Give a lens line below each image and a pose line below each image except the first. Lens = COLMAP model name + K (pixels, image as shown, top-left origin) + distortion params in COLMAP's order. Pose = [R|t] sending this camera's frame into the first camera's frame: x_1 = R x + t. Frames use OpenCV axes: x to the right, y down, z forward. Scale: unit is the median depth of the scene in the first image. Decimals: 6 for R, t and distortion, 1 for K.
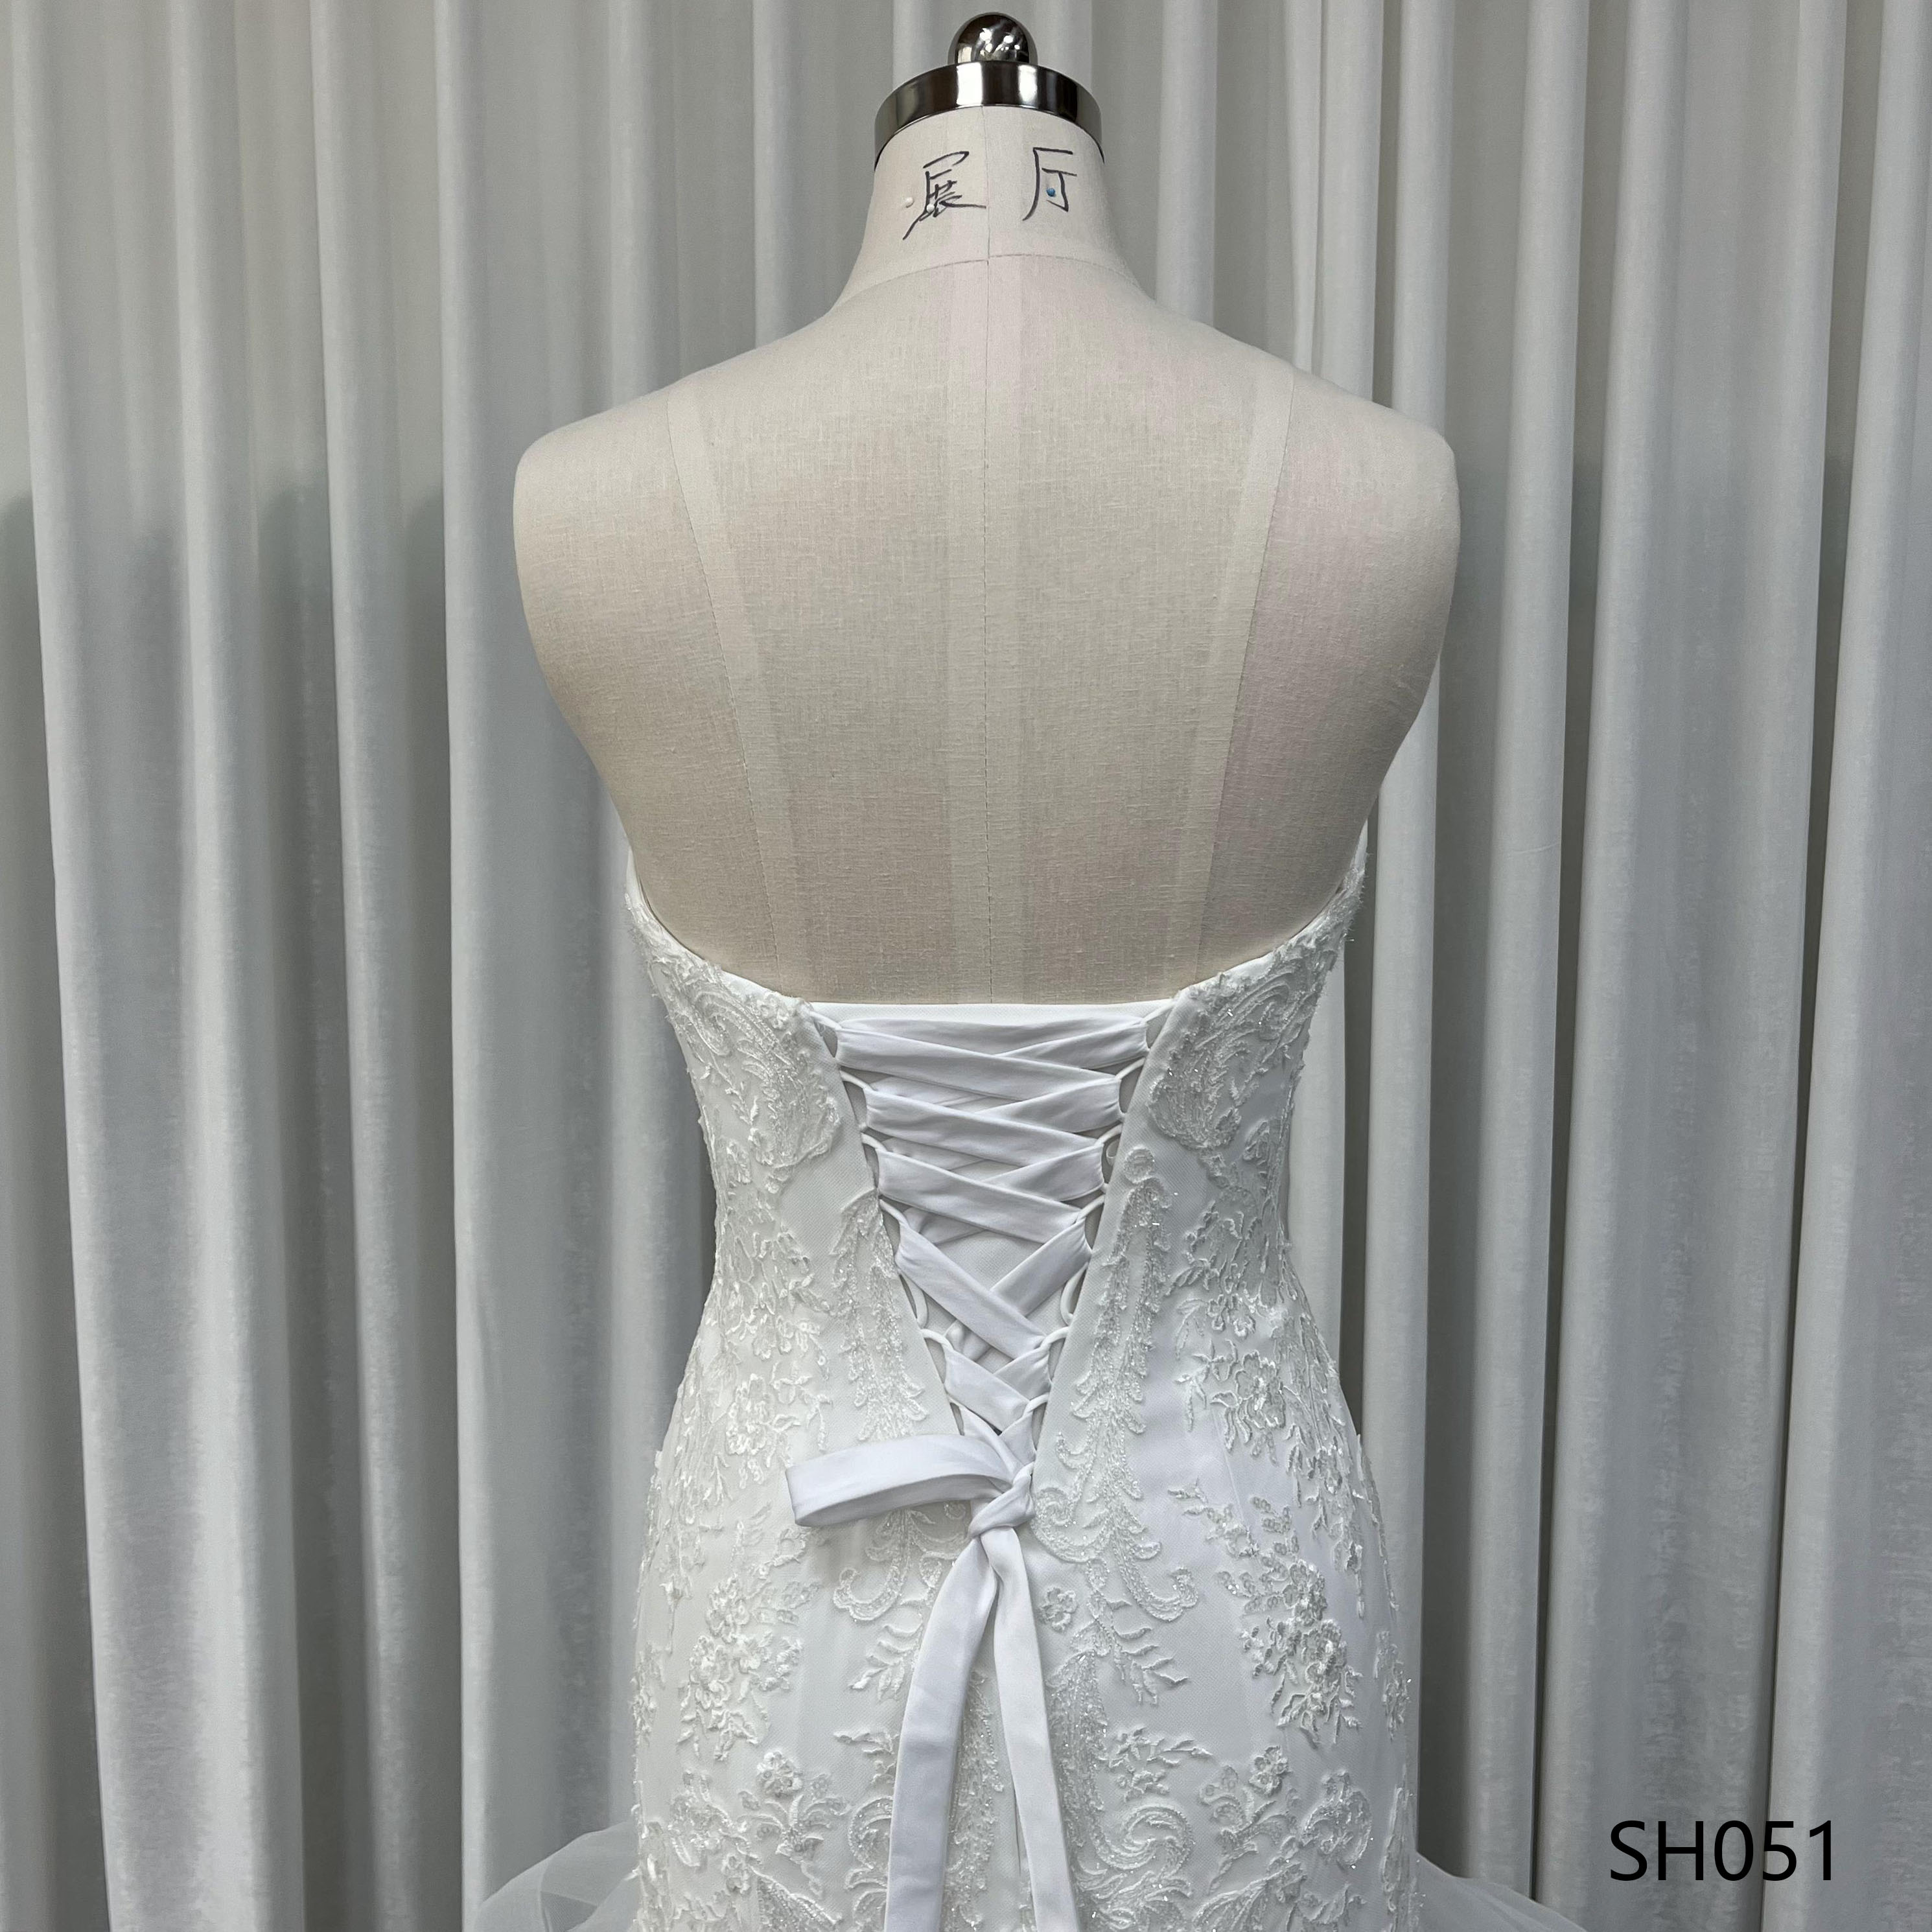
lens RADIAL K [[1965.7, 0, 979.9], [0, 1965.7, 959.0], [0, 0, 1]] dist [0.053714, -0.046902]
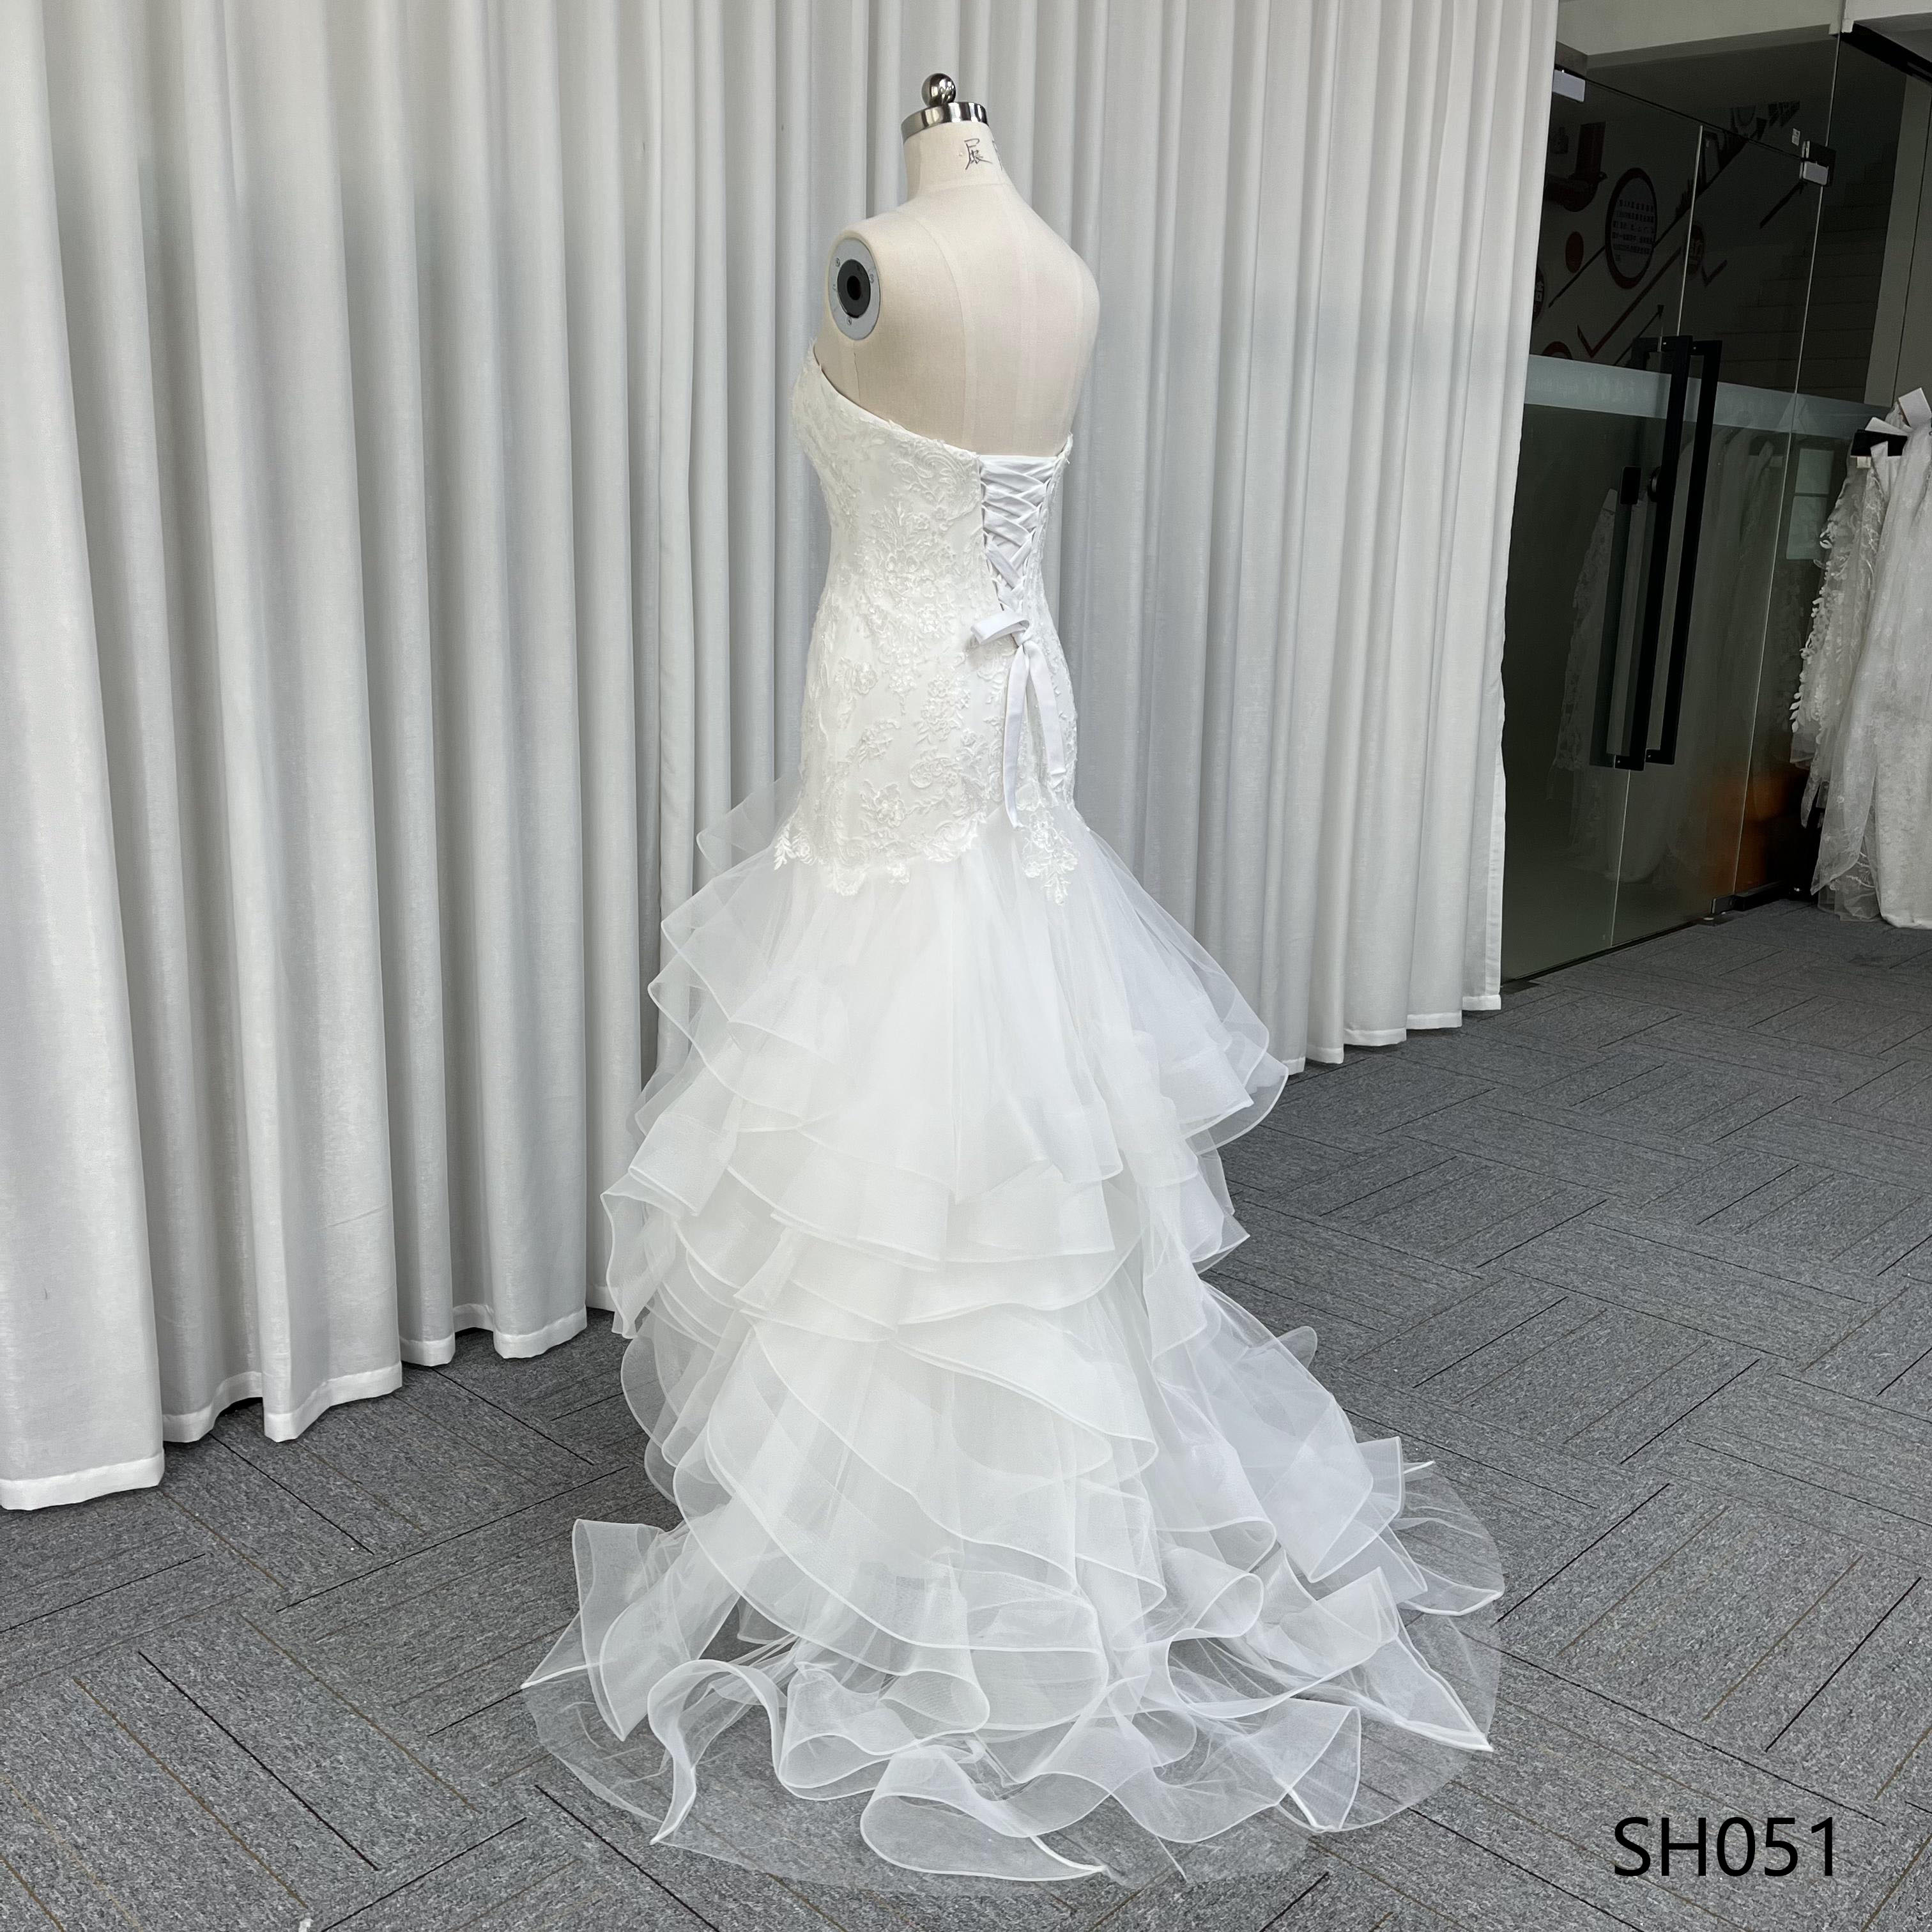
lens RADIAL K [[1928.1, 0, 955.7], [0, 1928.1, 973.8], [0, 0, 1]] dist [0.082193, -0.108659]
pose [[0.656546, -0.163997, 0.736242, -2.104265], [0.060520, 0.984384, 0.165301, 0.271999], [-0.751854, -0.063970, 0.656219, -0.789722]]
